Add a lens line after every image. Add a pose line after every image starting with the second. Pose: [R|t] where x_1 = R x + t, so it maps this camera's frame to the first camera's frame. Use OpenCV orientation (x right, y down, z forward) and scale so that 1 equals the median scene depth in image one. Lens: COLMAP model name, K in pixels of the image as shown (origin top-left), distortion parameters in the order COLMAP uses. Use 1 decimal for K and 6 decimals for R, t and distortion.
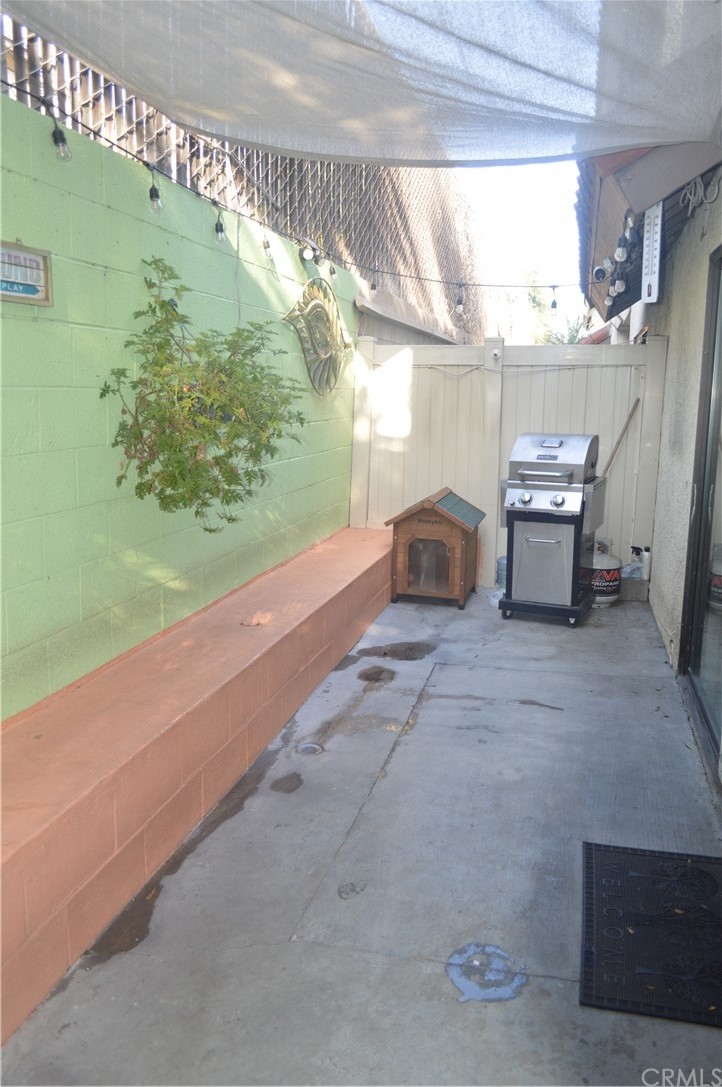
lens RADIAL K [[901.8, 0, 358.7], [0, 901.8, 545.9], [0, 0, 1]] dist [-0.009679, -0.003980]
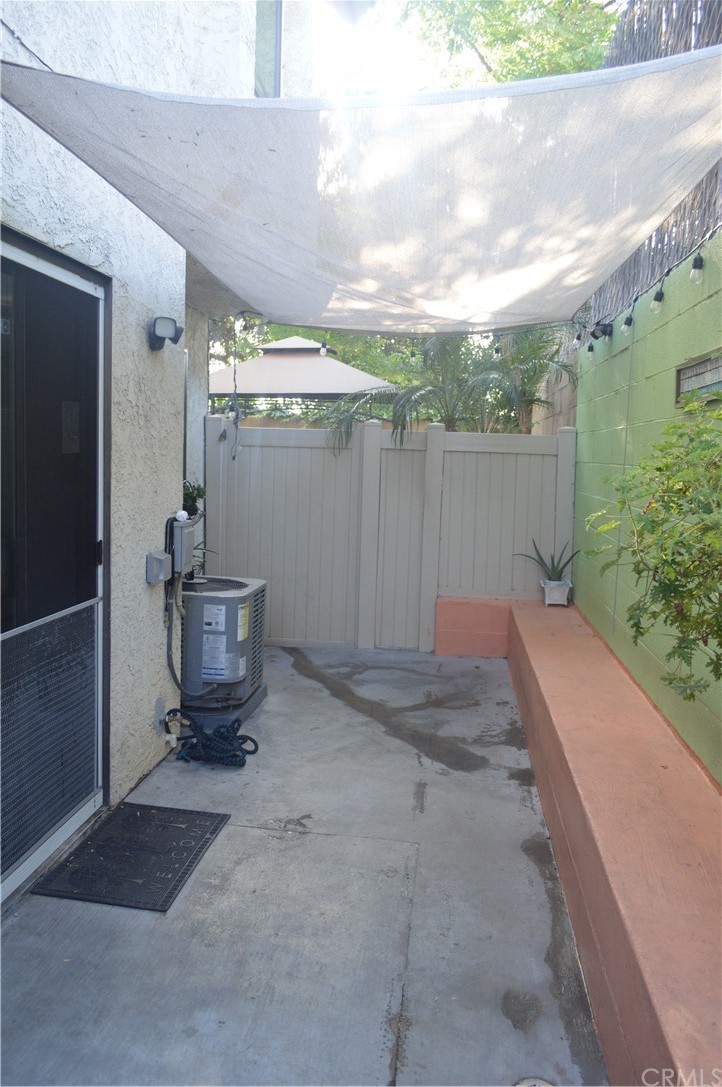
lens RADIAL K [[901.8, 0, 358.7], [0, 901.8, 545.9], [0, 0, 1]] dist [-0.009679, -0.003980]
pose [[-0.990513, -0.029290, -0.134265, 0.183904], [-0.064989, 0.960702, 0.269867, -0.323872], [0.121084, 0.276033, -0.953491, 1.830032]]
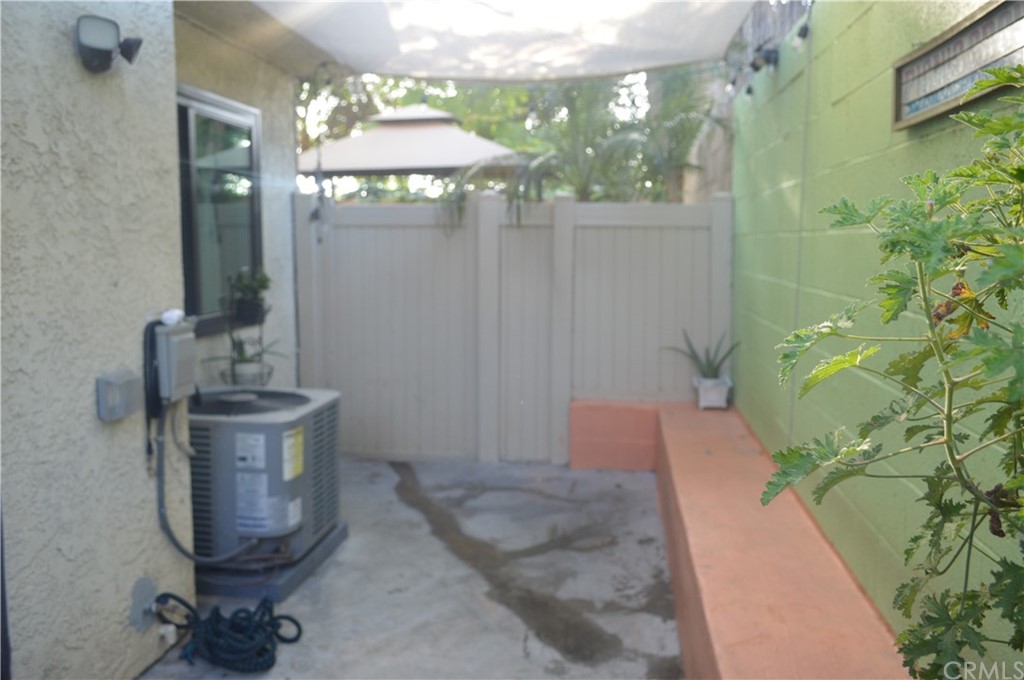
lens RADIAL K [[849.5, 0, 507.3], [0, 849.5, 334.6], [0, 0, 1]] dist [-0.009679, -0.003980]
pose [[-0.993890, -0.006712, -0.110175, 0.023876], [-0.037301, 0.959851, 0.278018, -0.235222], [0.103886, 0.280428, -0.954237, 1.419094]]
